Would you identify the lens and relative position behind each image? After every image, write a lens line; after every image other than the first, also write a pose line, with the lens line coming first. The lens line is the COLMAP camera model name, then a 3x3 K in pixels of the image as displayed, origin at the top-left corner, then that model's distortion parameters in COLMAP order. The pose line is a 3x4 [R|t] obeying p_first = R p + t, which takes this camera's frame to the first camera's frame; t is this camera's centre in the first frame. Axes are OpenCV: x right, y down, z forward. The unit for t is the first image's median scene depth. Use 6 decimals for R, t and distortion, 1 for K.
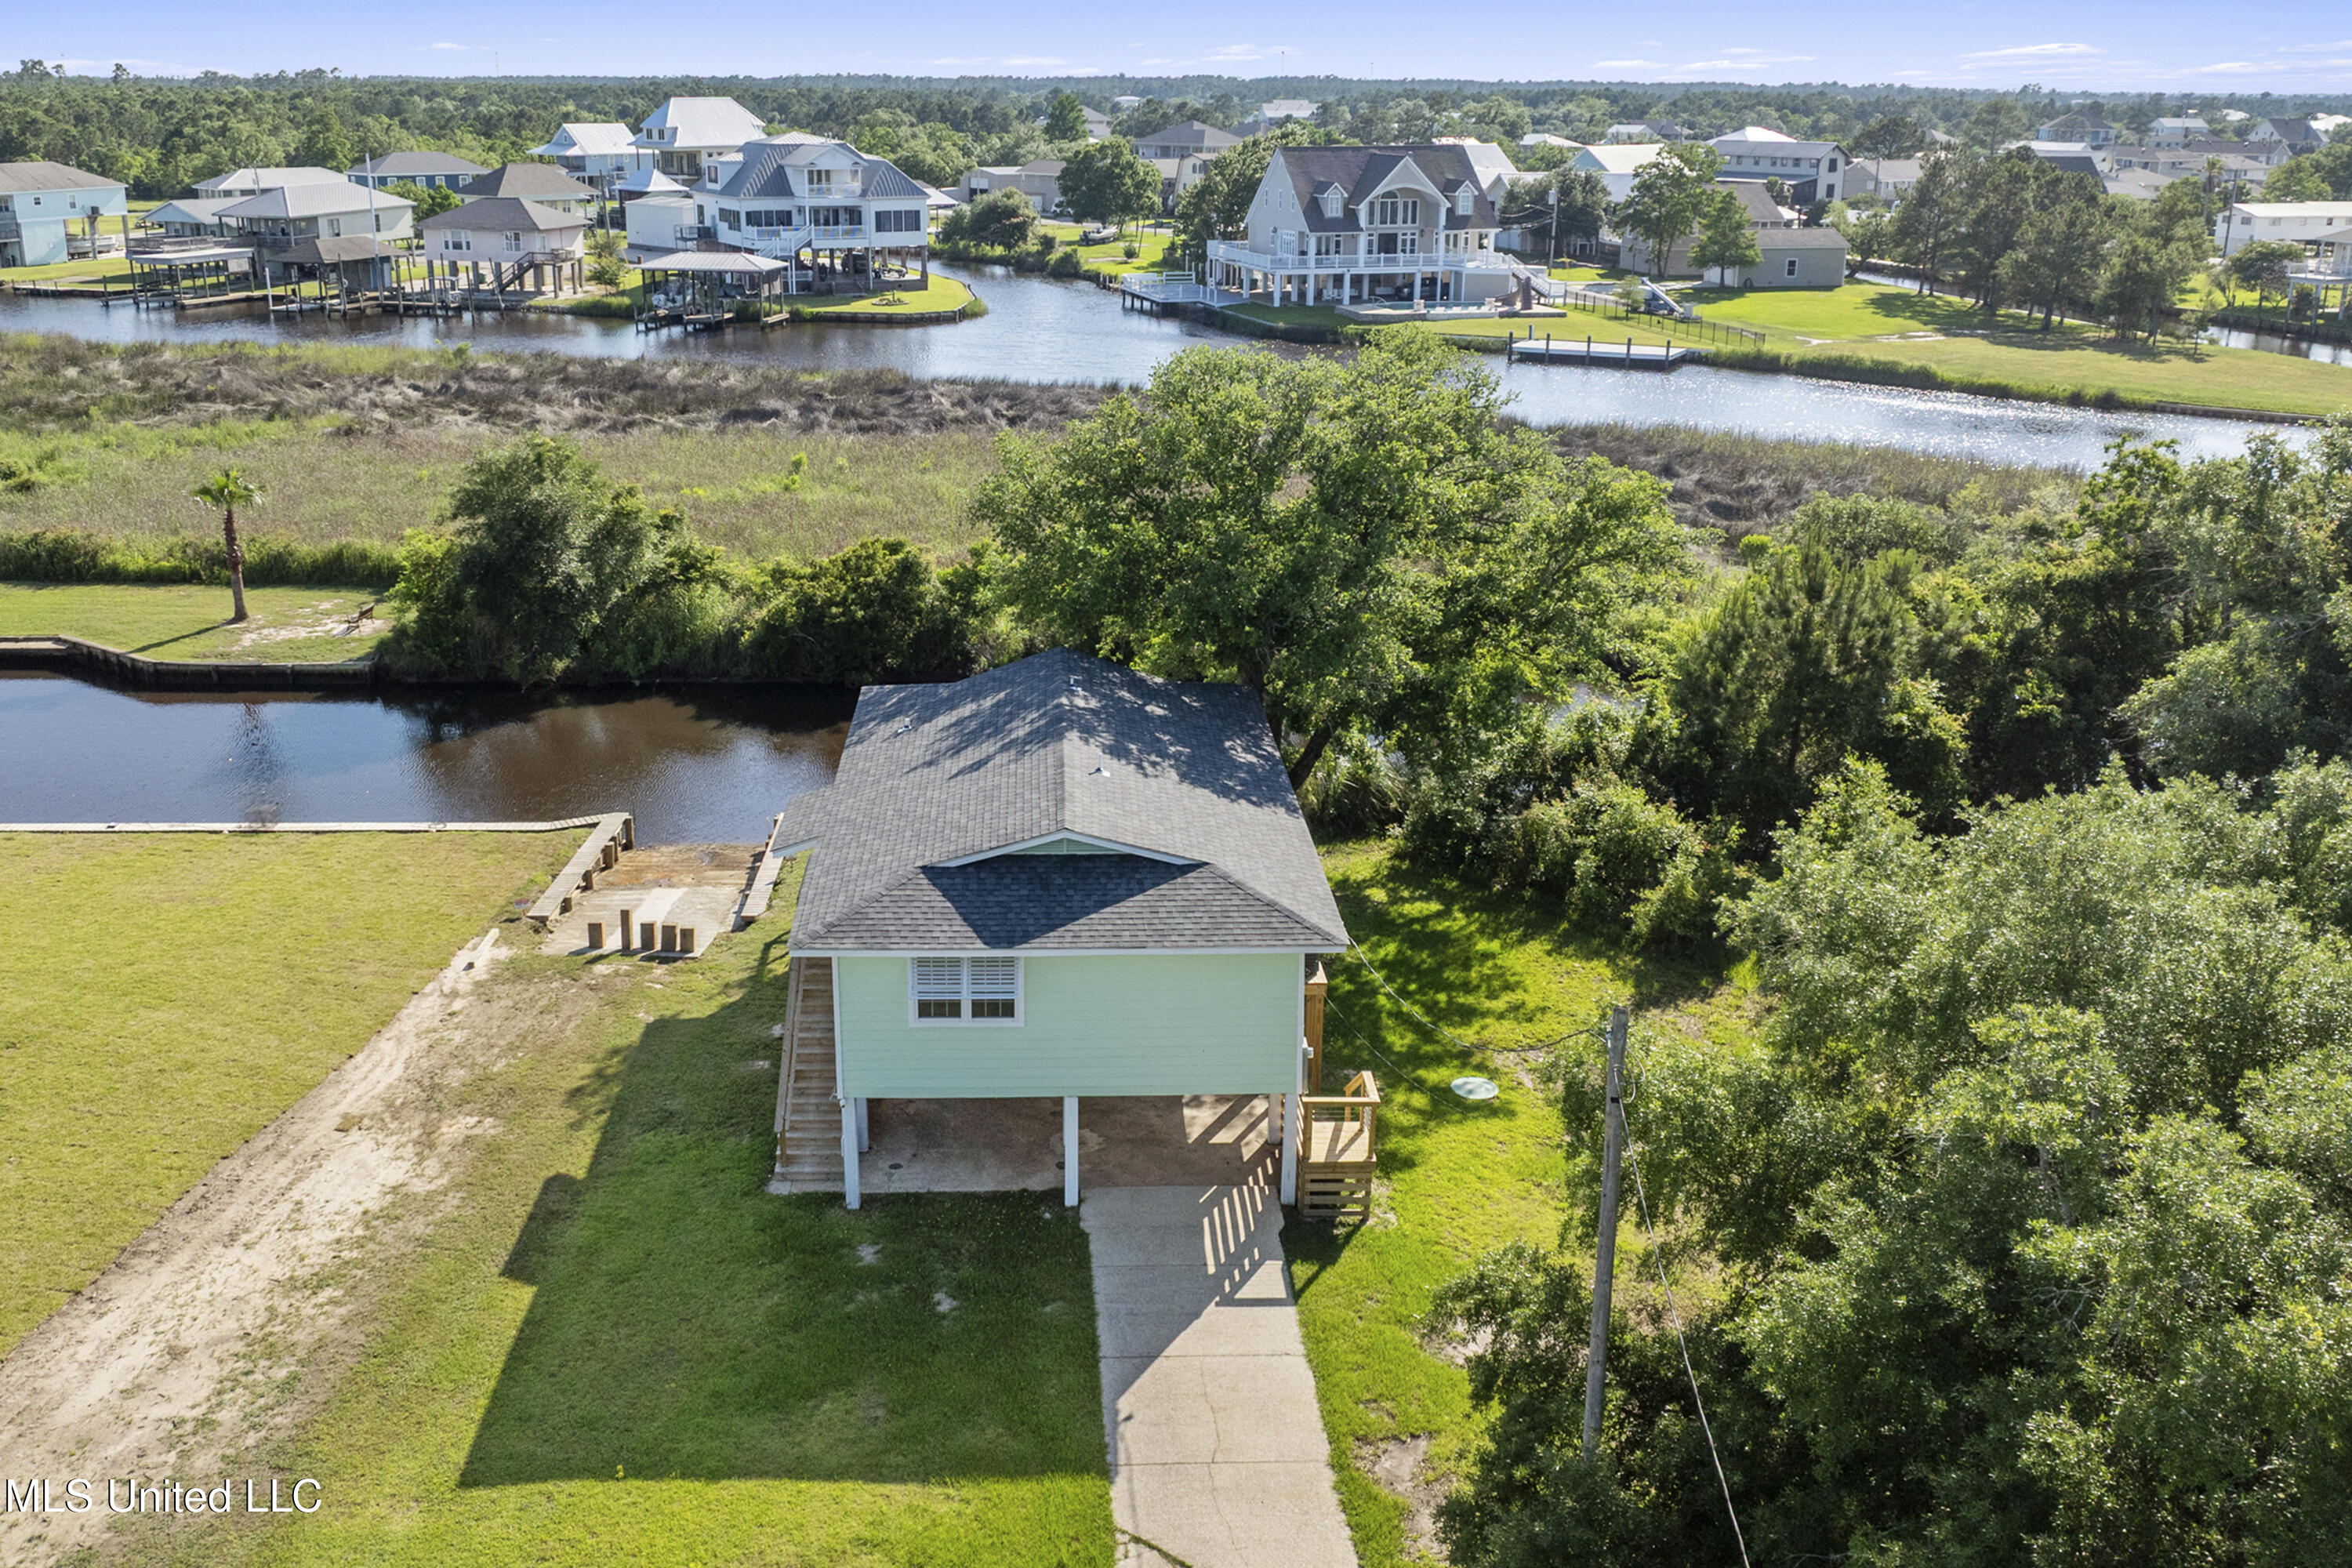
lens RADIAL K [[2045.3, 0, 1168.2], [0, 2045.3, 781.5], [0, 0, 1]] dist [-0.005663, -0.015628]
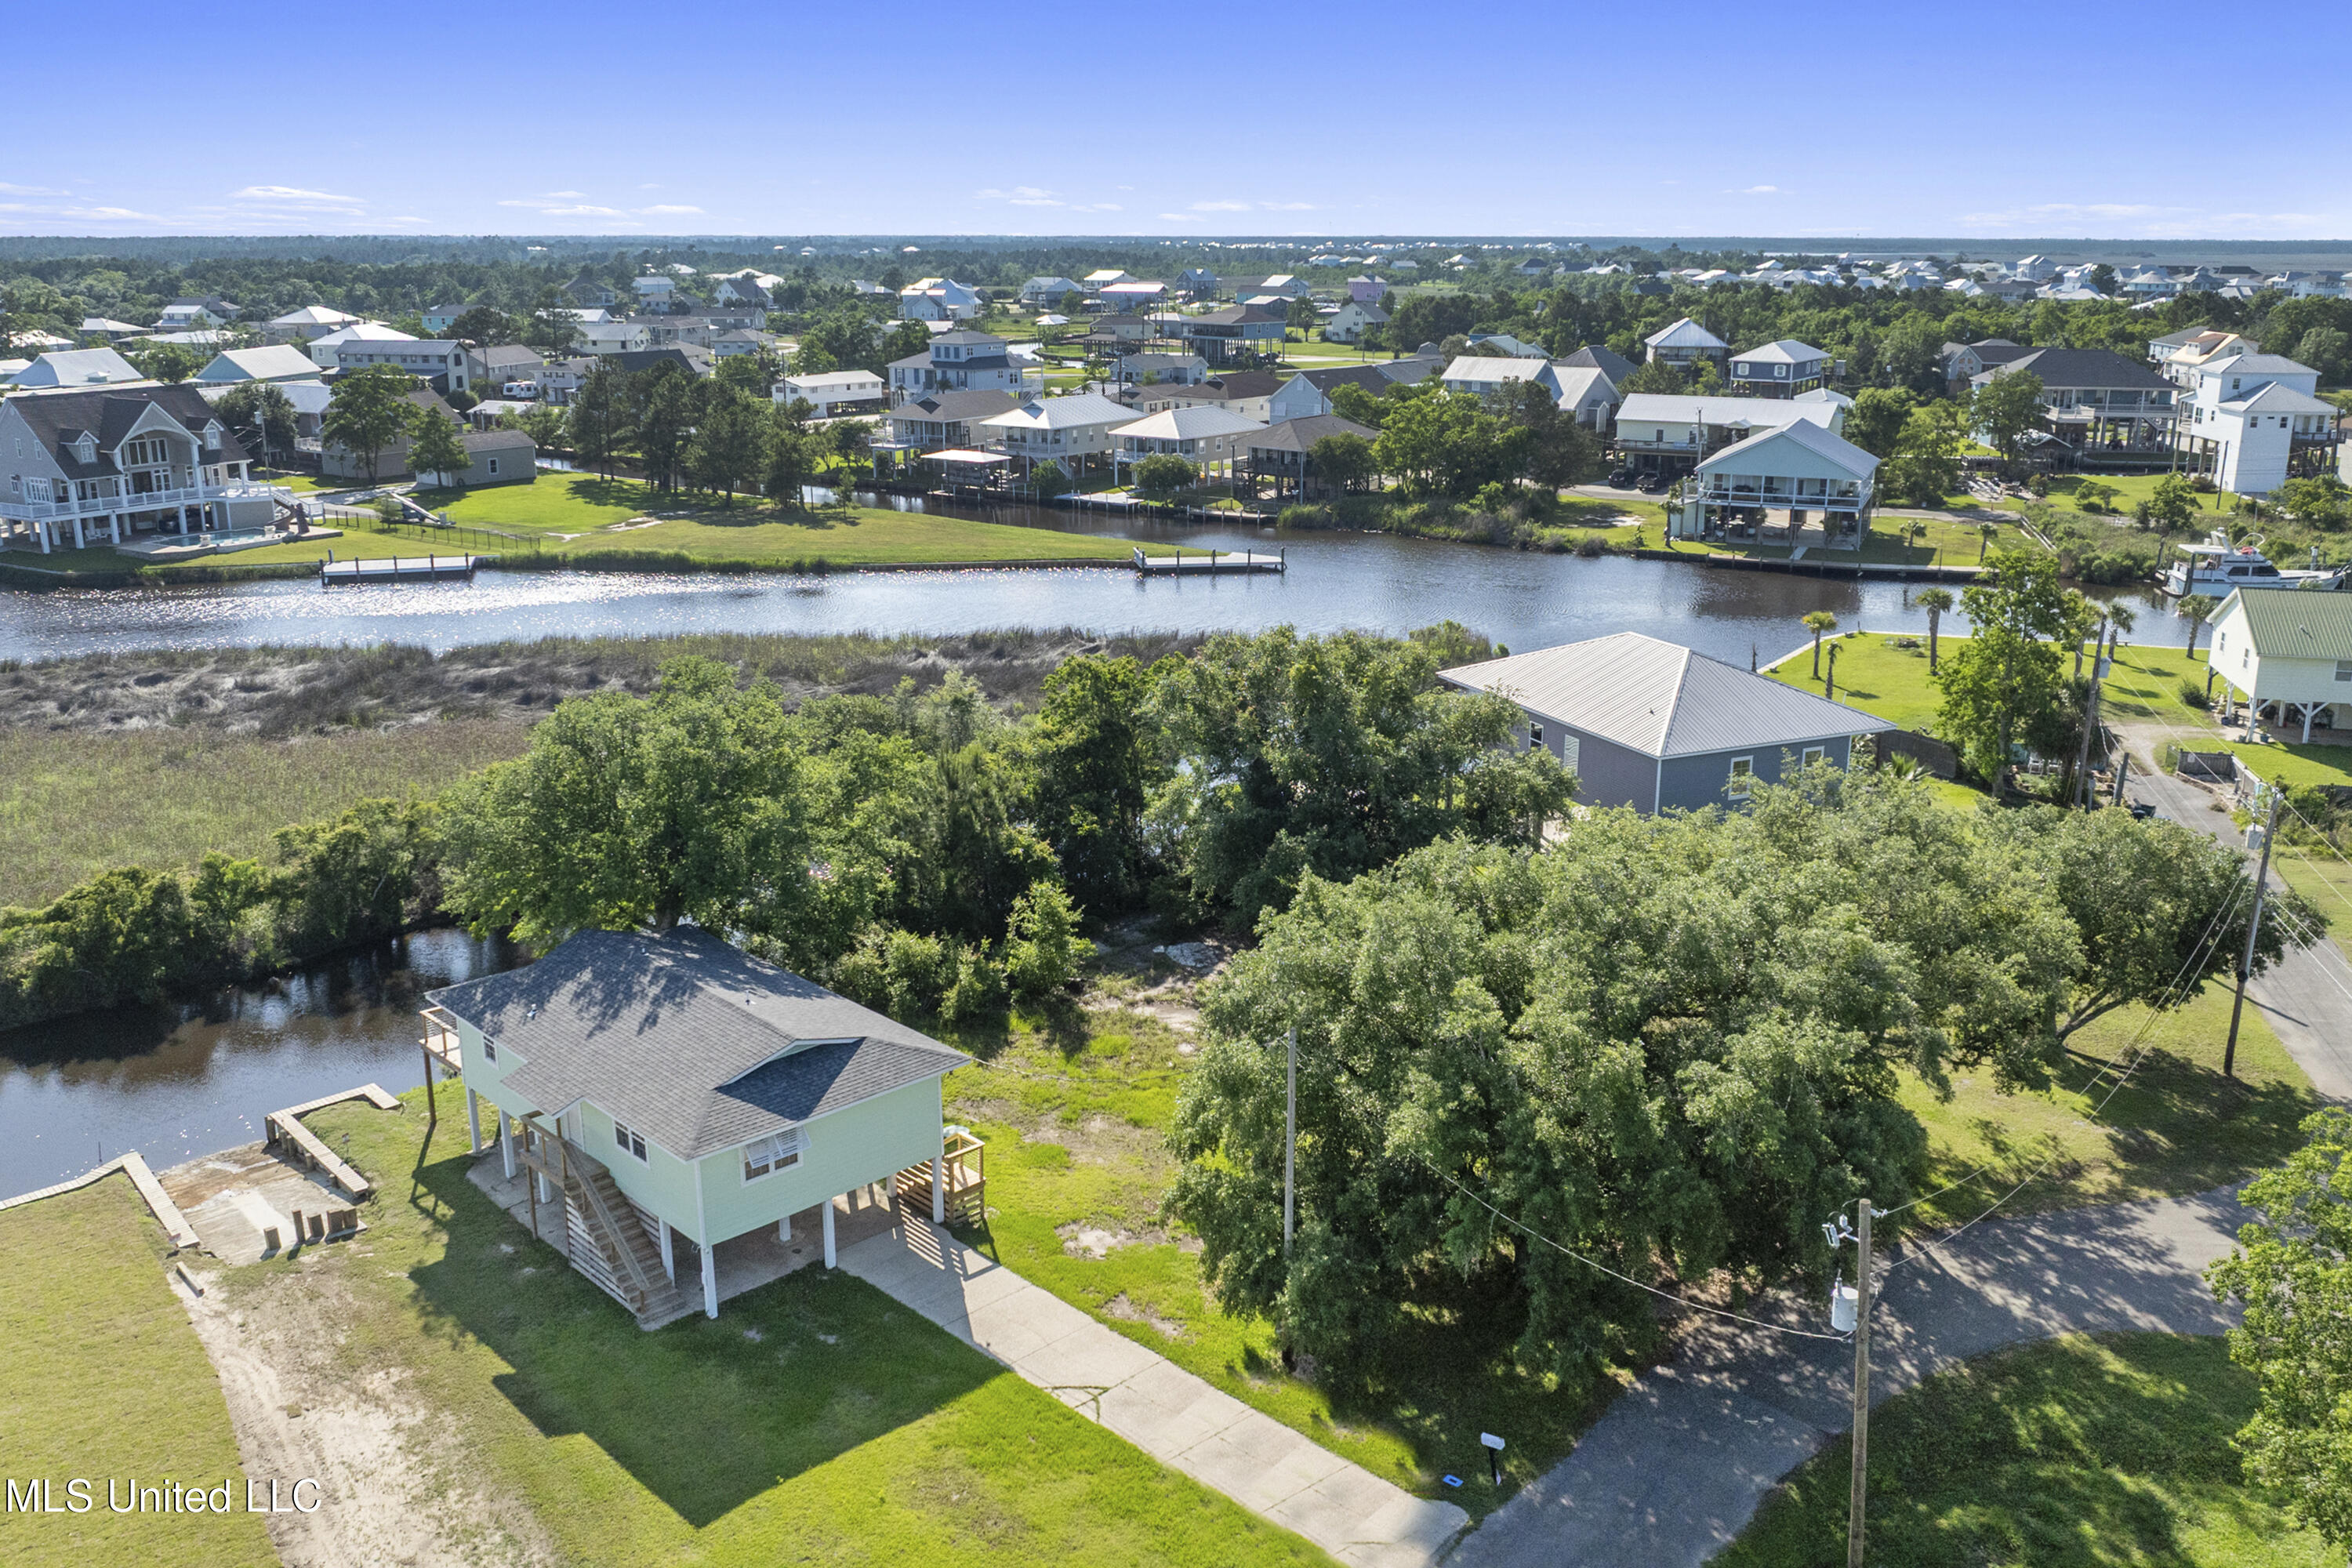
lens RADIAL K [[1844.8, 0, 1172.8], [0, 1844.8, 903.9], [0, 0, 1]] dist [-0.000628, -0.001607]
pose [[0.751041, -0.224371, 0.620963, -0.521216], [0.211615, 0.972675, 0.095510, -0.115581], [-0.625425, 0.059673, 0.778000, -0.236365]]
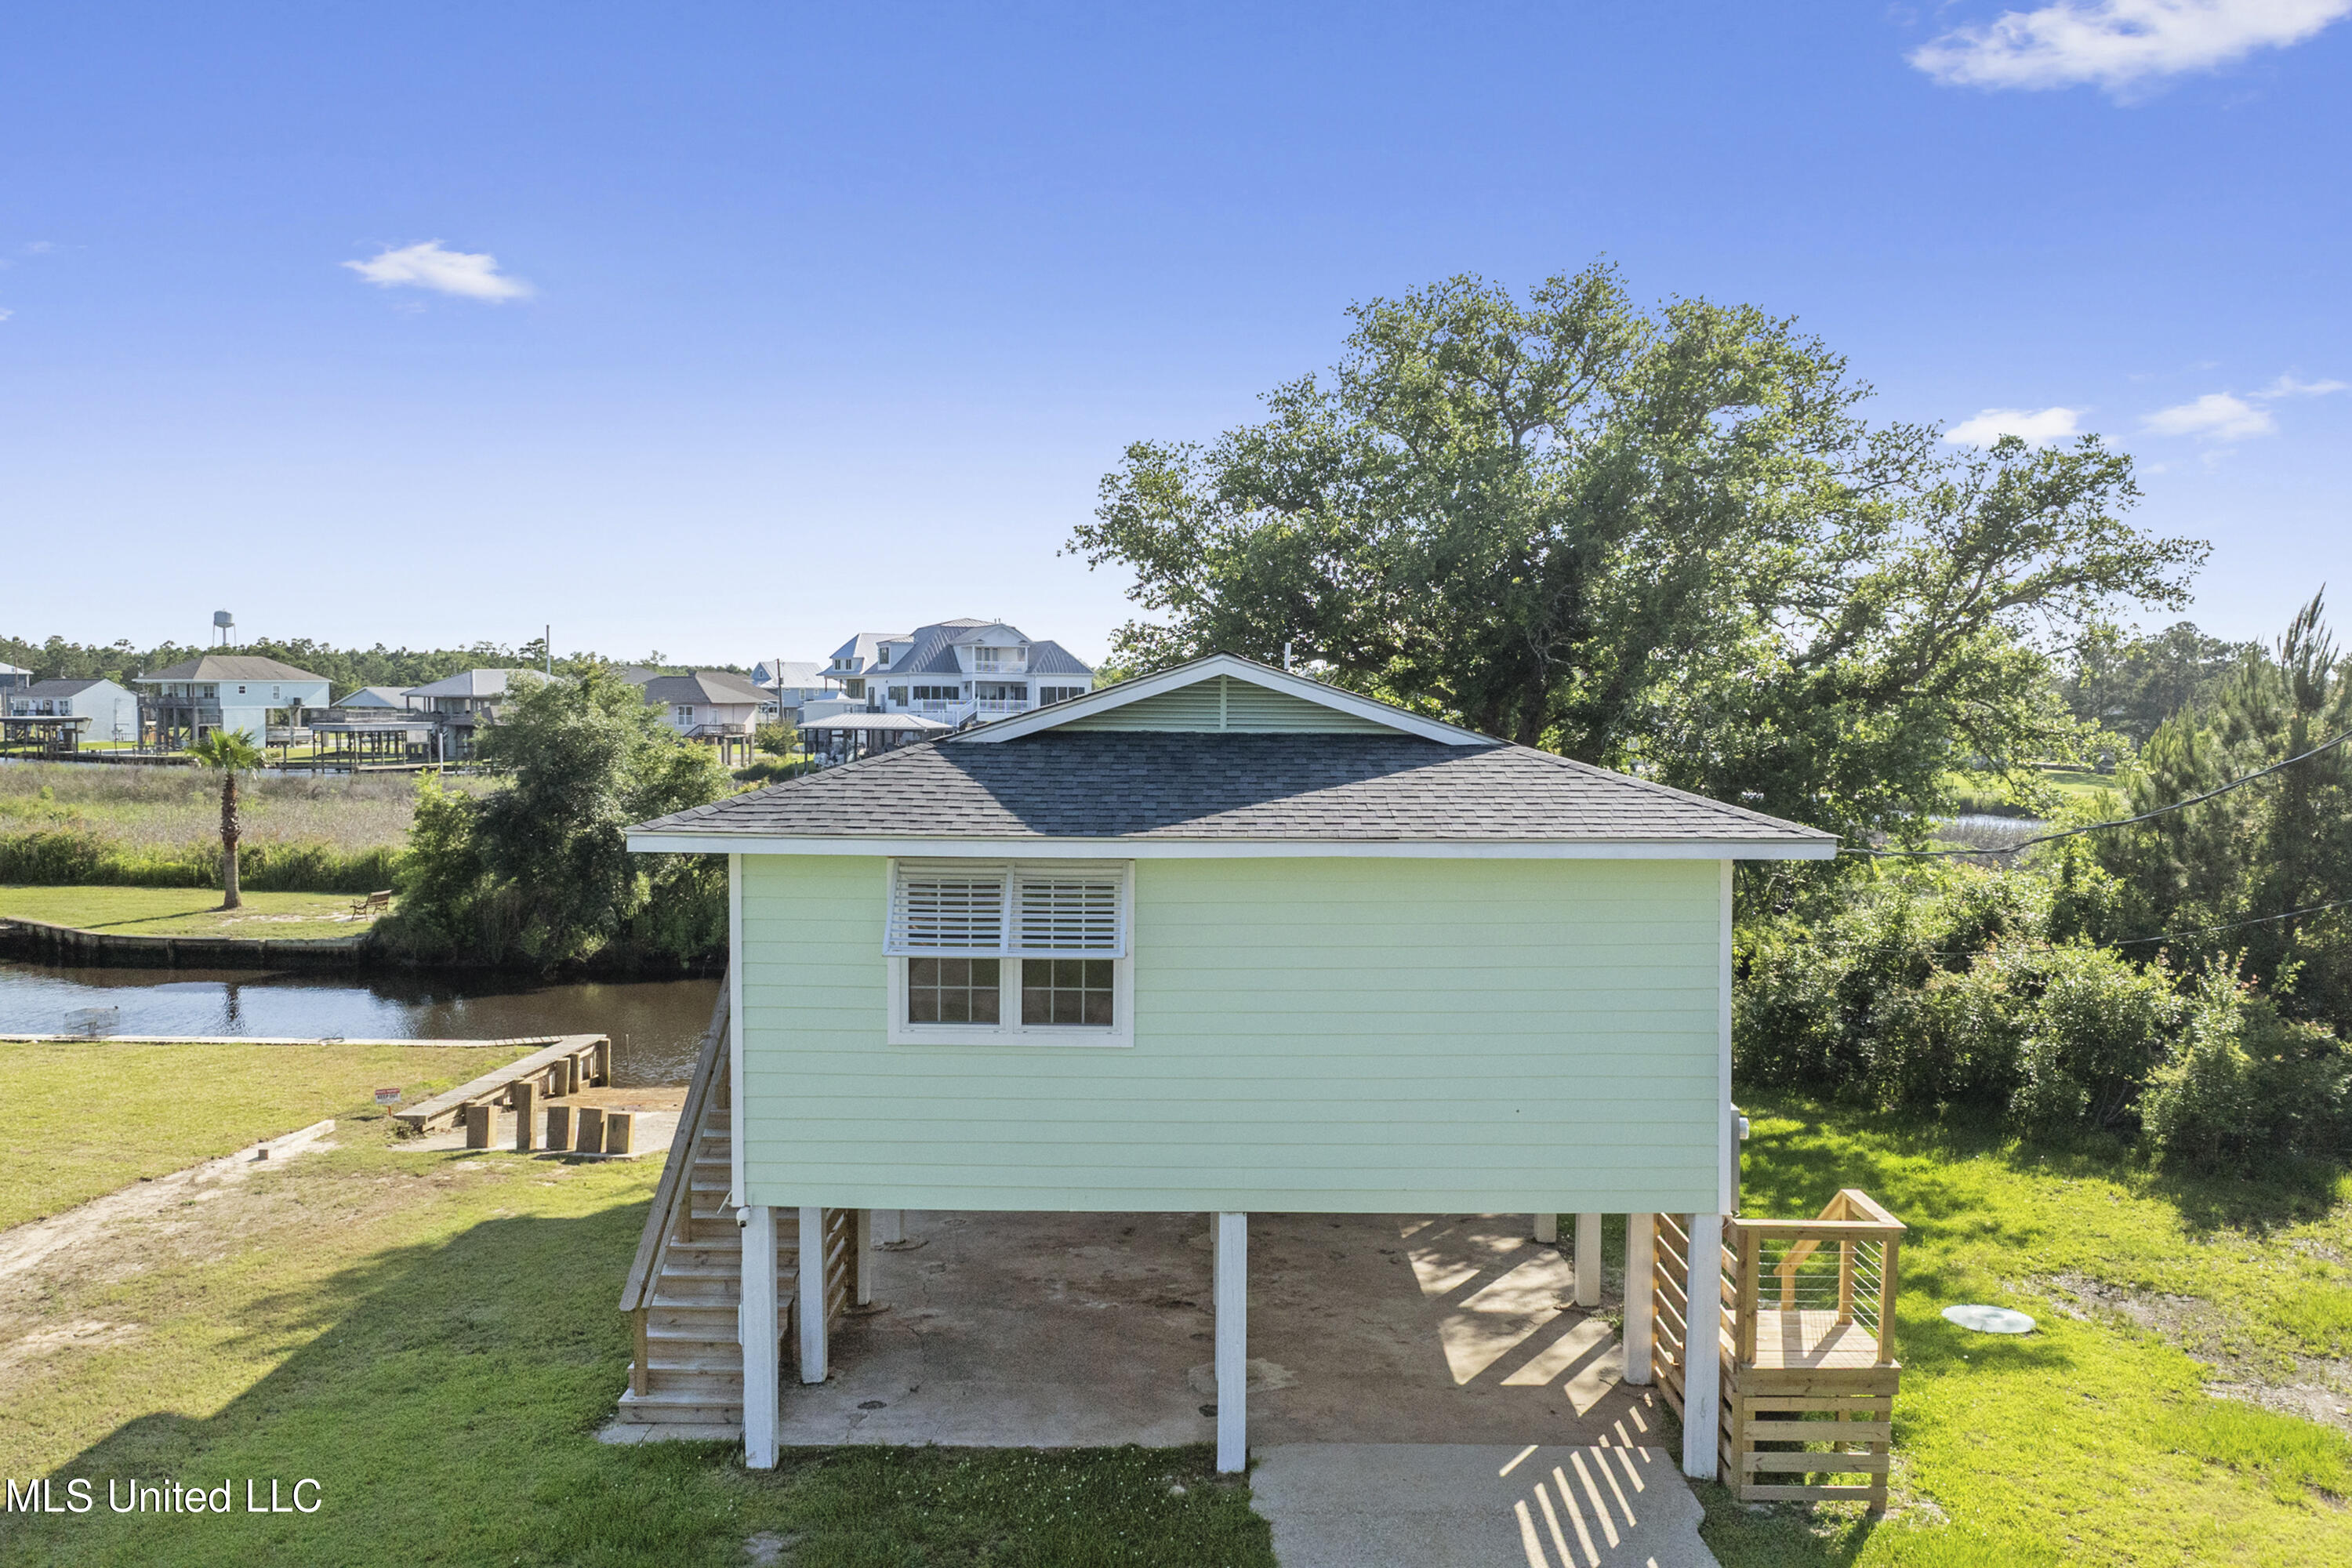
lens RADIAL K [[2133.6, 0, 1276.0], [0, 2133.6, 785.3], [0, 0, 1]] dist [-0.033816, -0.009440]
pose [[0.999633, 0.005650, -0.026476, -0.018647], [-0.011220, 0.976497, -0.215240, 0.117613], [0.024638, 0.215458, 0.976202, 0.367789]]
